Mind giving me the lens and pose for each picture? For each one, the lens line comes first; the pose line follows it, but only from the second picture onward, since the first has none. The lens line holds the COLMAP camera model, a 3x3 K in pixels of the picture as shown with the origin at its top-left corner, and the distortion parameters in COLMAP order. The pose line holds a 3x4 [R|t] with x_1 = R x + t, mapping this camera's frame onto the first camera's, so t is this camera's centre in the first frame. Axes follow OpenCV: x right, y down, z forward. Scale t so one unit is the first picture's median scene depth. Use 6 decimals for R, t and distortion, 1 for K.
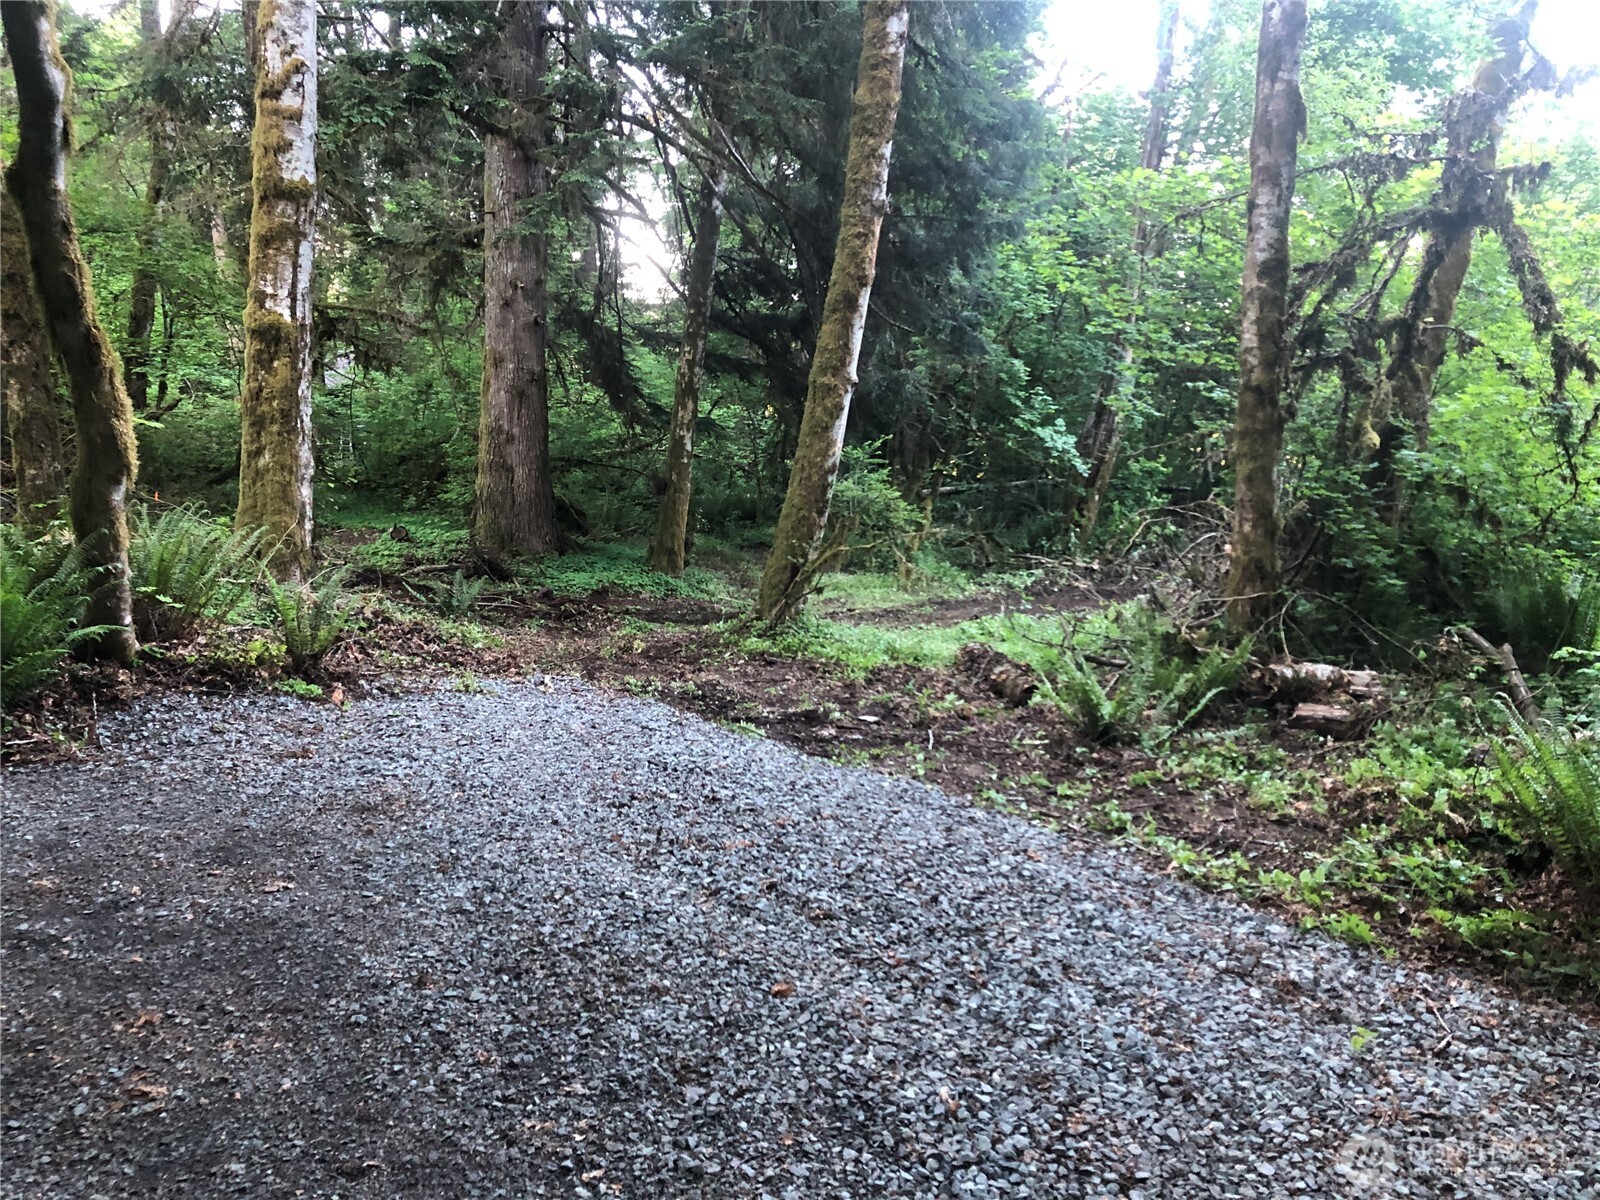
lens RADIAL K [[1326.2, 0, 800.0], [0, 1326.2, 600.0], [0, 0, 1]] dist [0.029903, -0.004199]
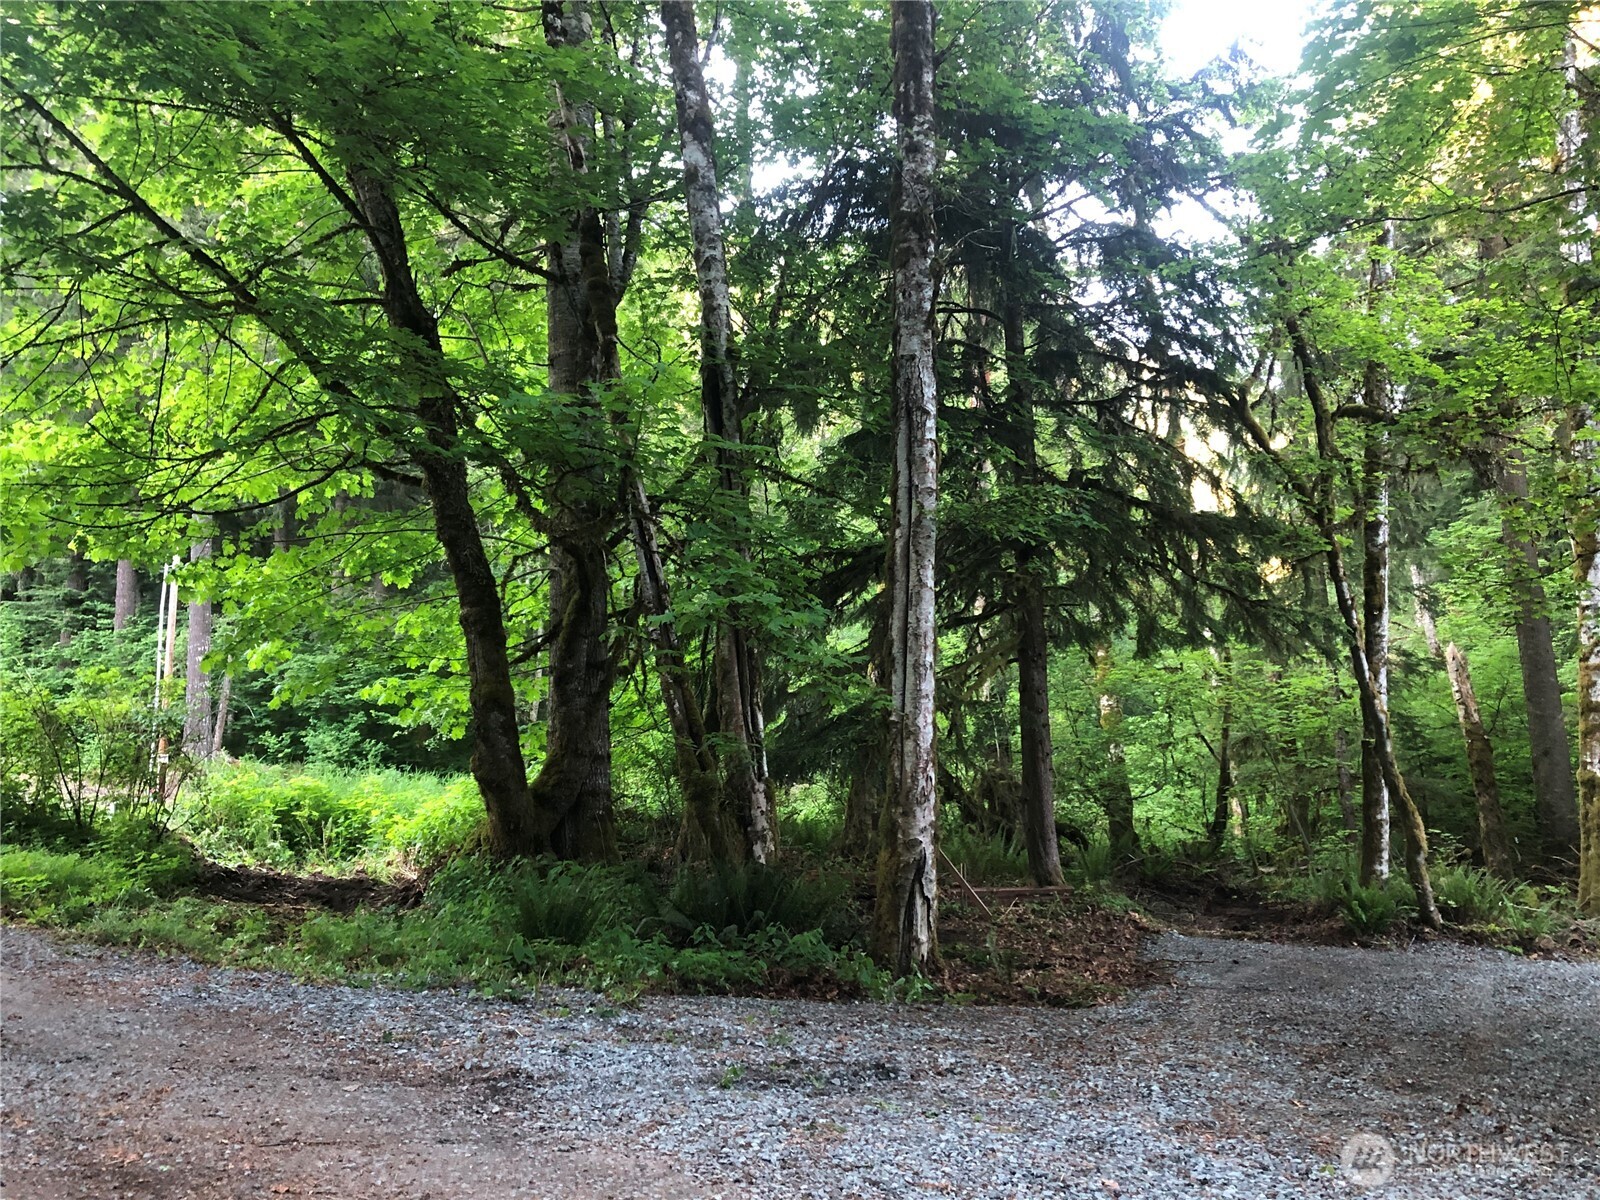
lens RADIAL K [[1291.3, 0, 800.0], [0, 1291.3, 600.0], [0, 0, 1]] dist [0.009158, -0.015226]
pose [[0.354708, -0.180302, -0.917428, 0.906879], [-0.116849, 0.964989, -0.234826, 0.105075], [0.927647, 0.190495, 0.321221, -0.643661]]
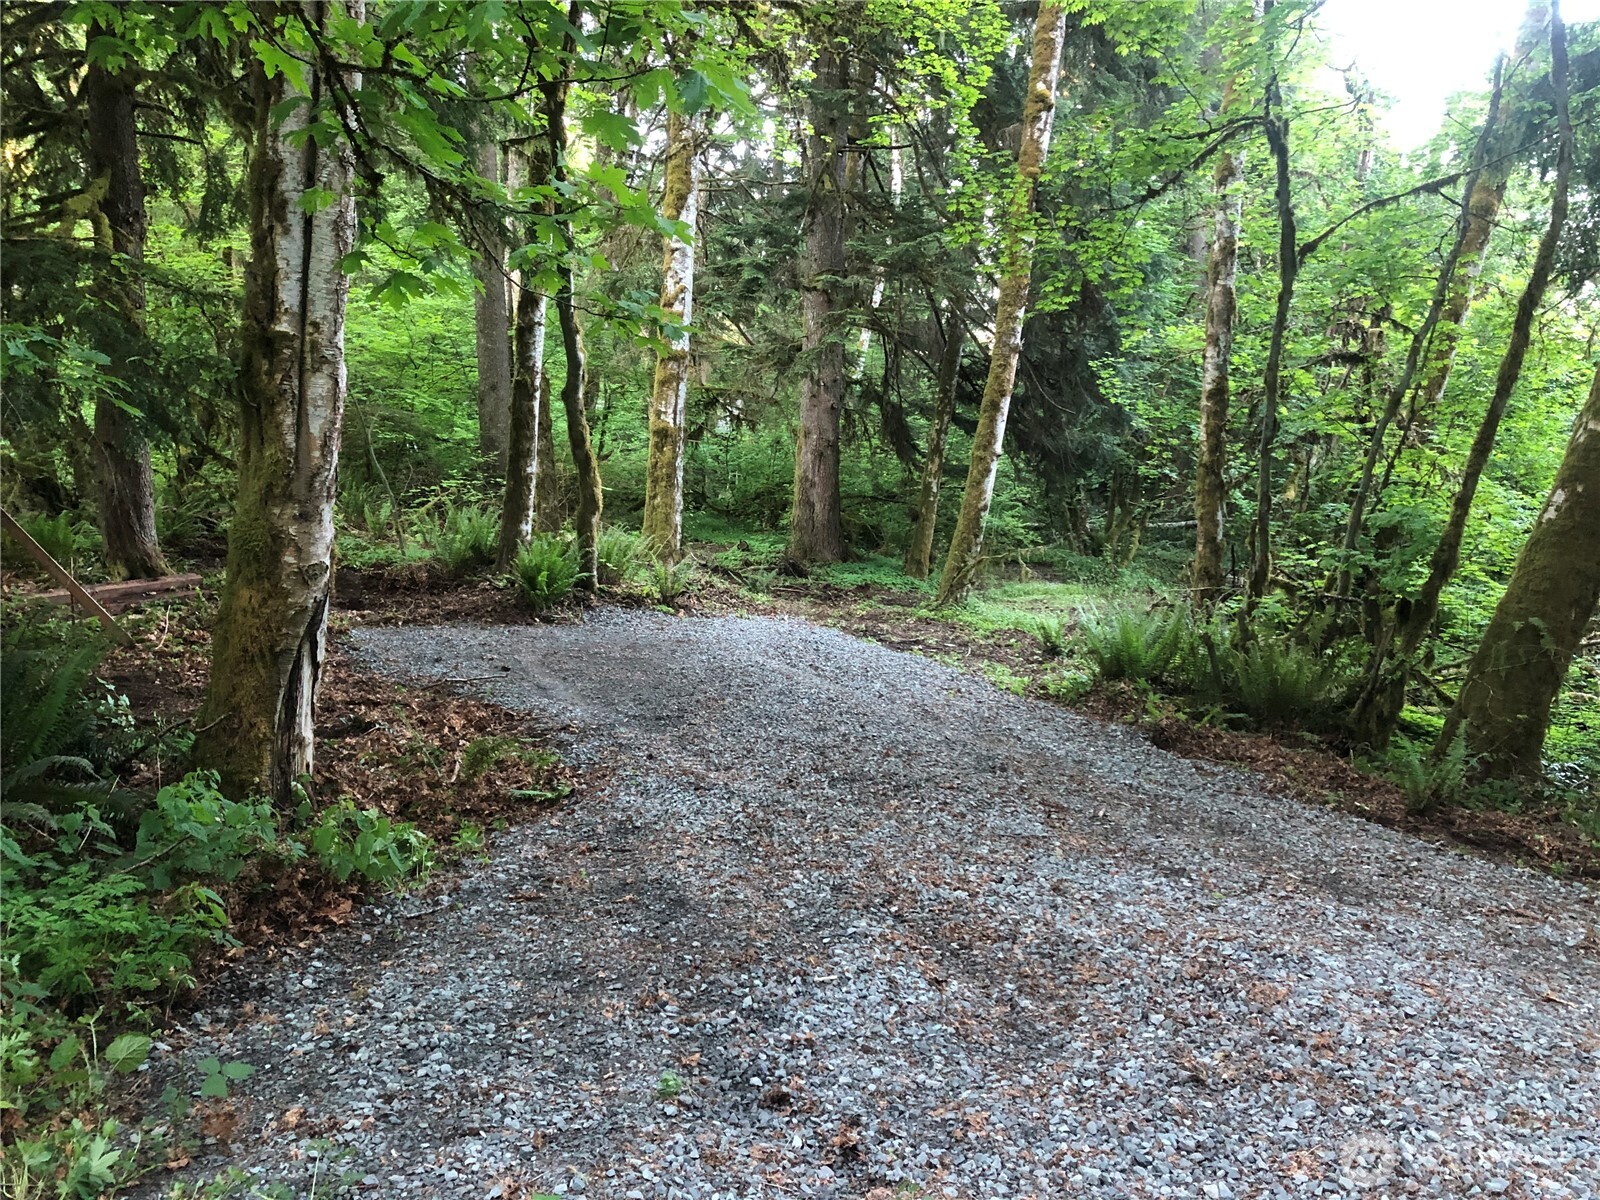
lens RADIAL K [[1273.7, 0, 800.9], [0, 1273.7, 642.4], [0, 0, 1]] dist [0.003104, -0.003013]
pose [[0.960034, 0.041595, -0.276774, 0.288954], [-0.037701, 0.999101, 0.019377, 0.050045], [0.277332, -0.008168, 0.960740, -0.649833]]
